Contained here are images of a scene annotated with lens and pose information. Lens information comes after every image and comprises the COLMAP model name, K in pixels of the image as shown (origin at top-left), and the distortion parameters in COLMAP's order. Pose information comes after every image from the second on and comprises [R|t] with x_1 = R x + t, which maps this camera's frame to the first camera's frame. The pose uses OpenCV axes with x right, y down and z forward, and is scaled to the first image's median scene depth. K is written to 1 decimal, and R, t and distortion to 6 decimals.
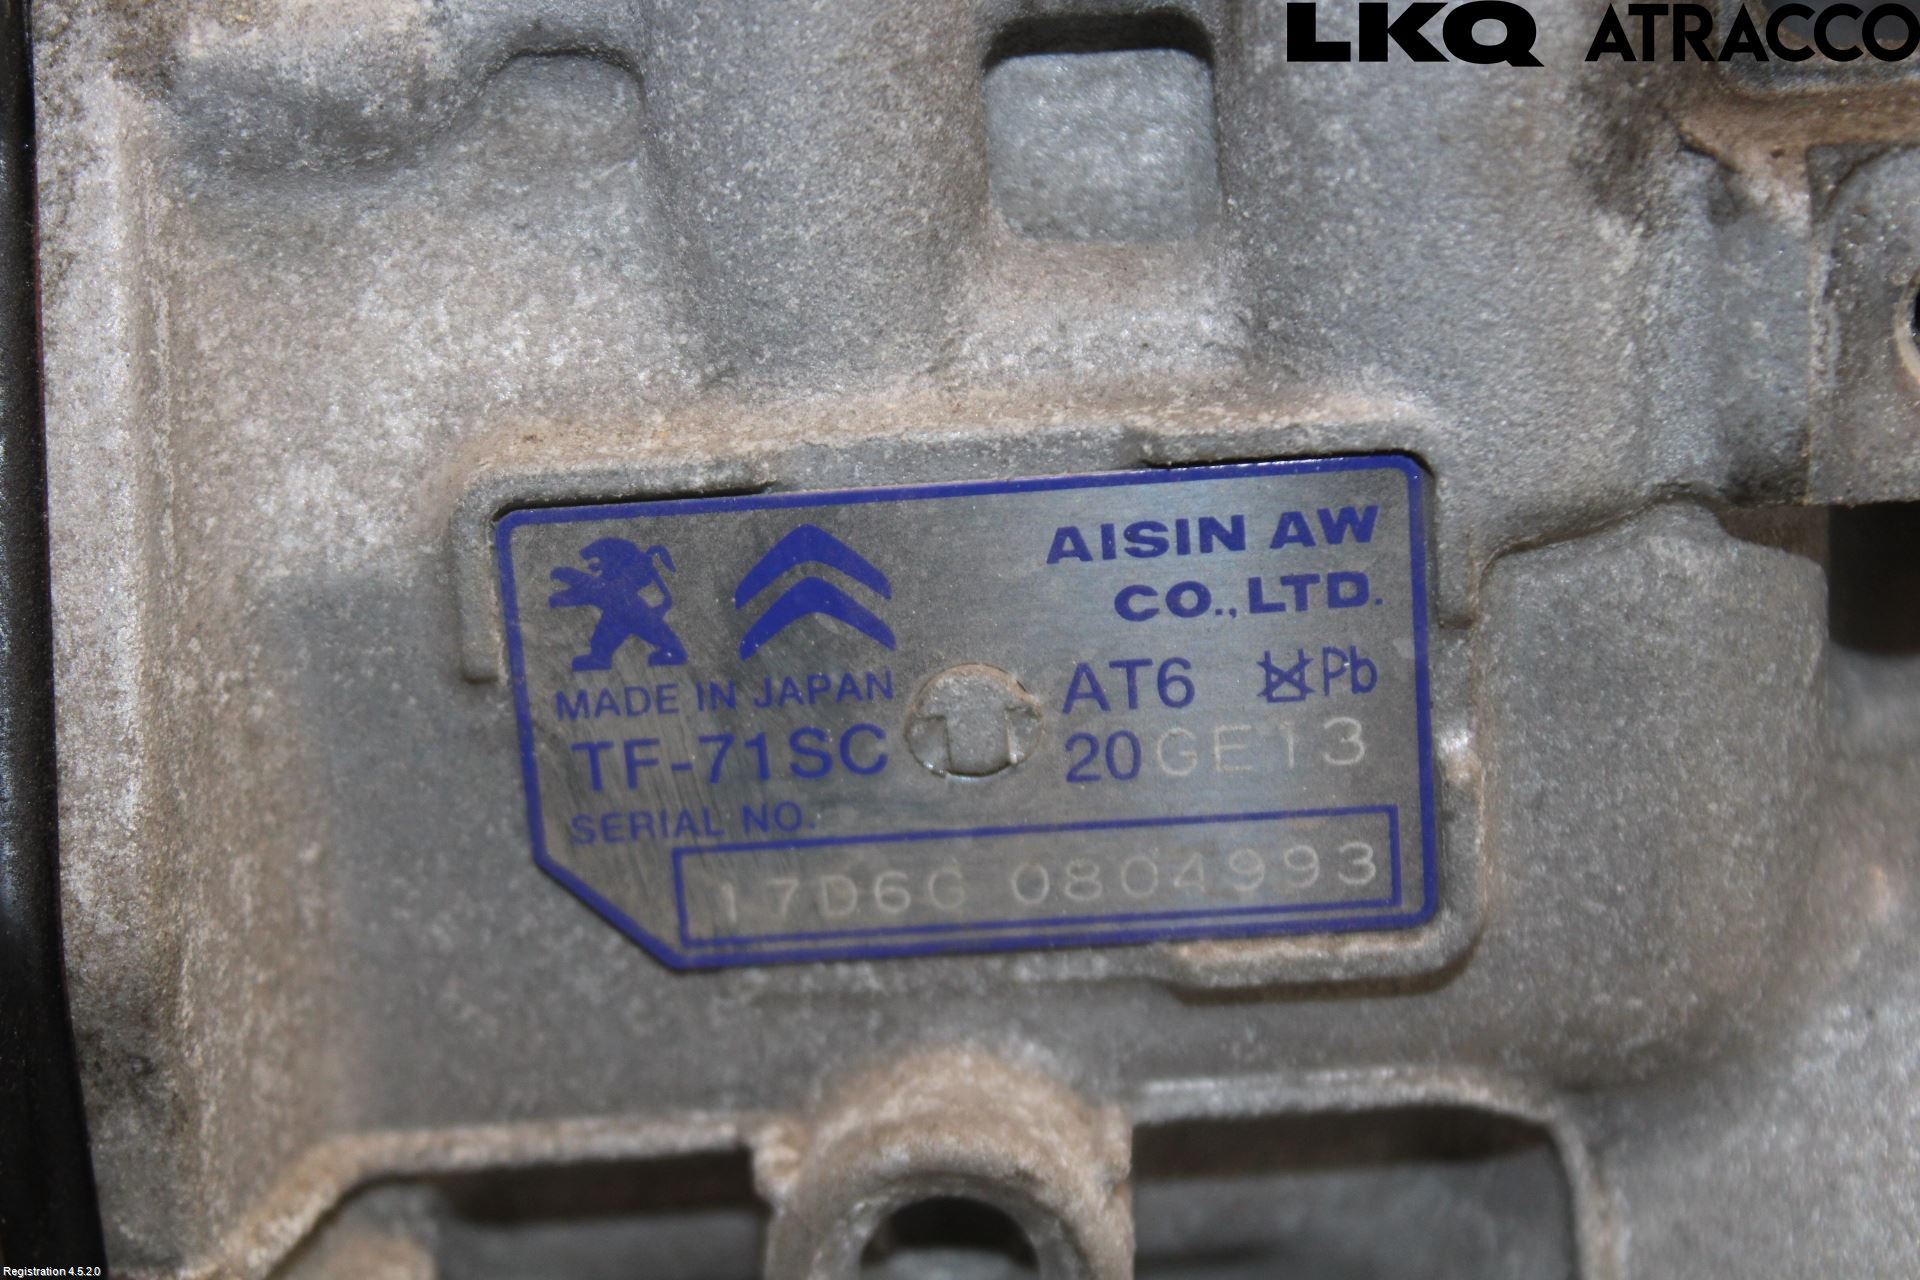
lens RADIAL K [[4673.1, 0, 960.0], [0, 4673.1, 638.8], [0, 0, 1]] dist [0.154942, 0.000000]
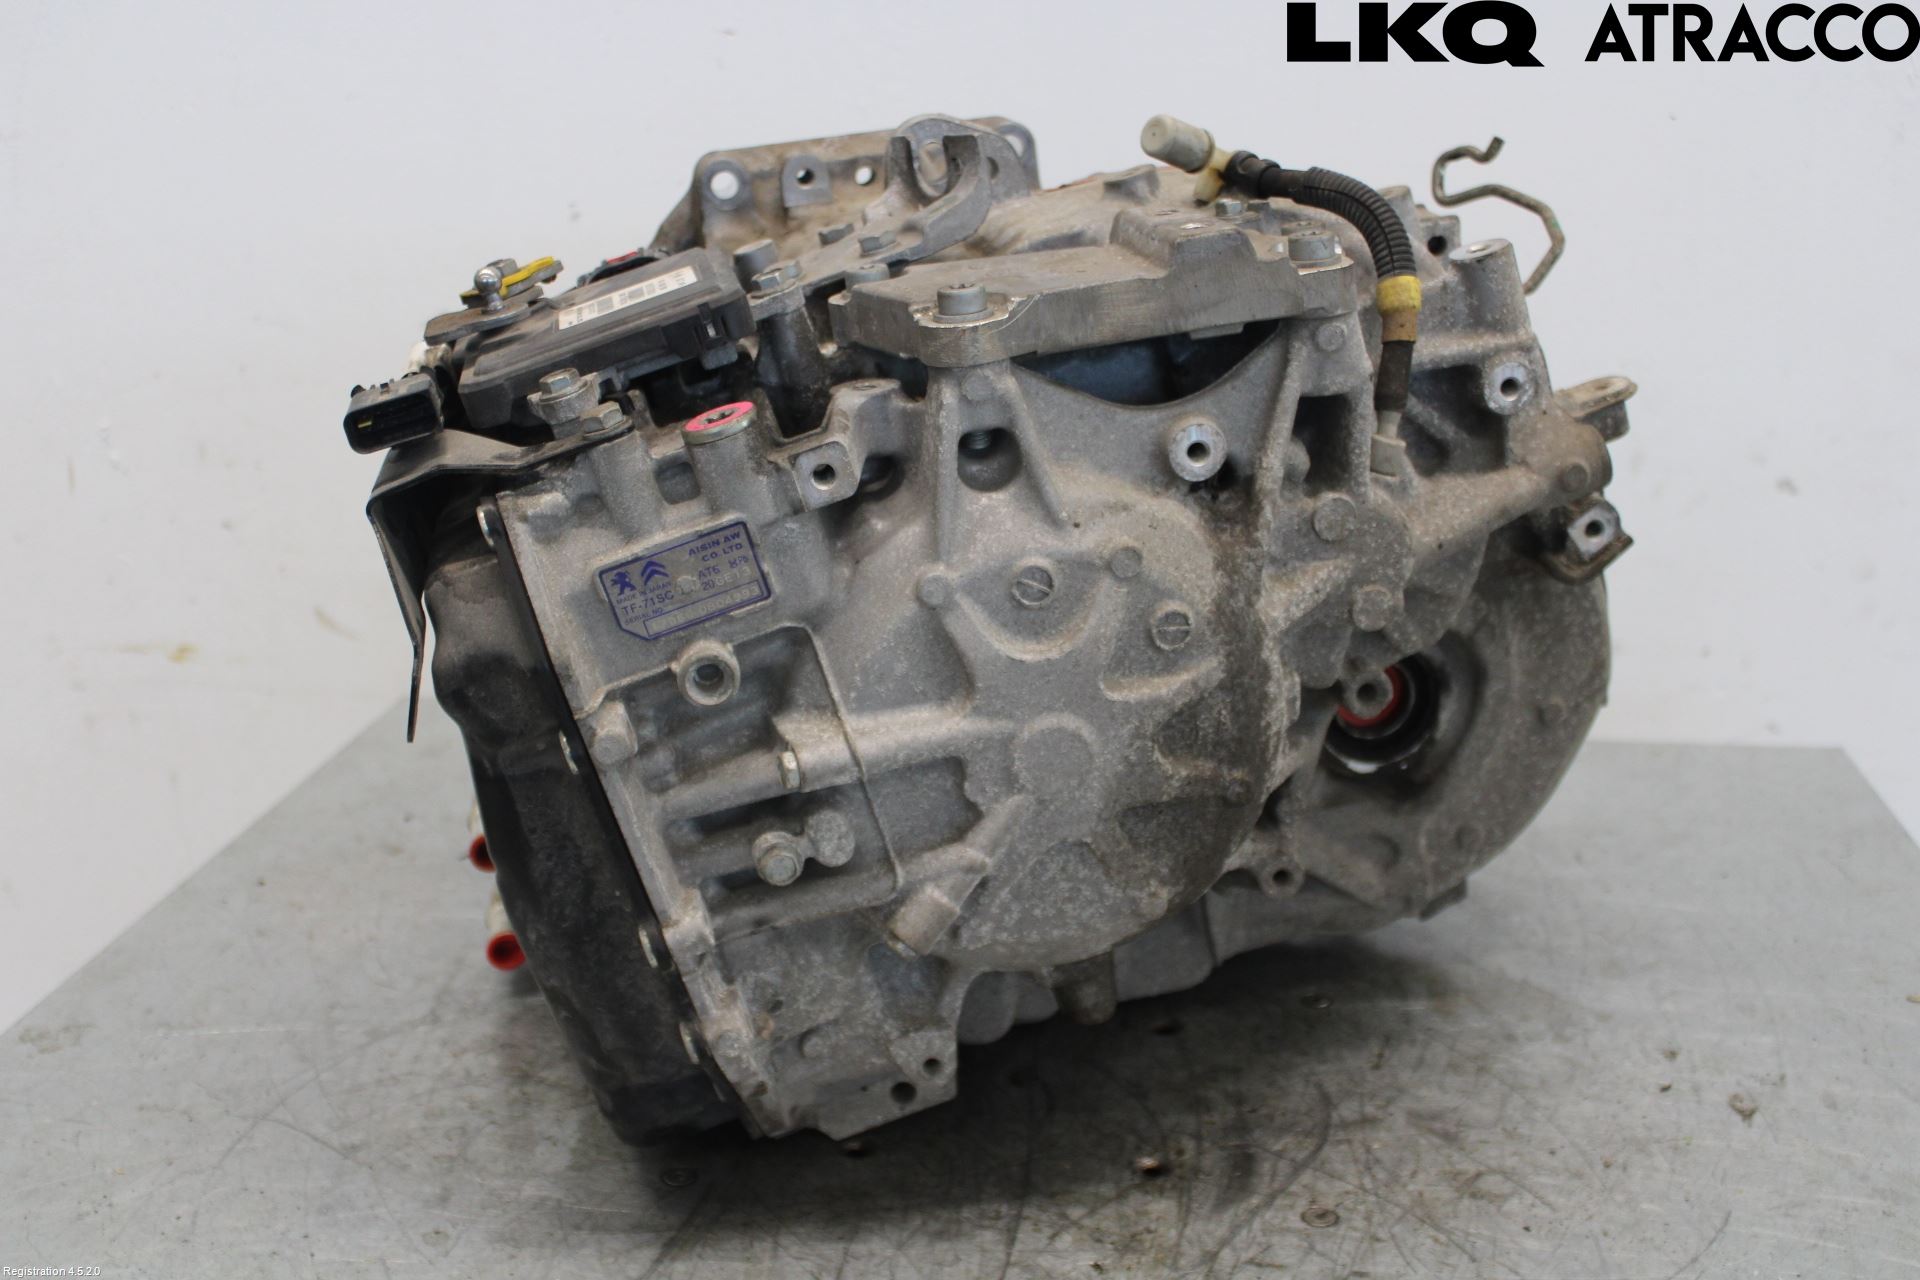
lens RADIAL K [[2140.1, 0, 958.7], [0, 2140.1, 643.6], [0, 0, 1]] dist [-0.007081, 0.000000]
pose [[0.953023, -0.283340, 0.107079, 0.021571], [0.283171, 0.958917, 0.017097, 0.142787], [-0.107524, 0.014028, 0.994103, -1.773858]]
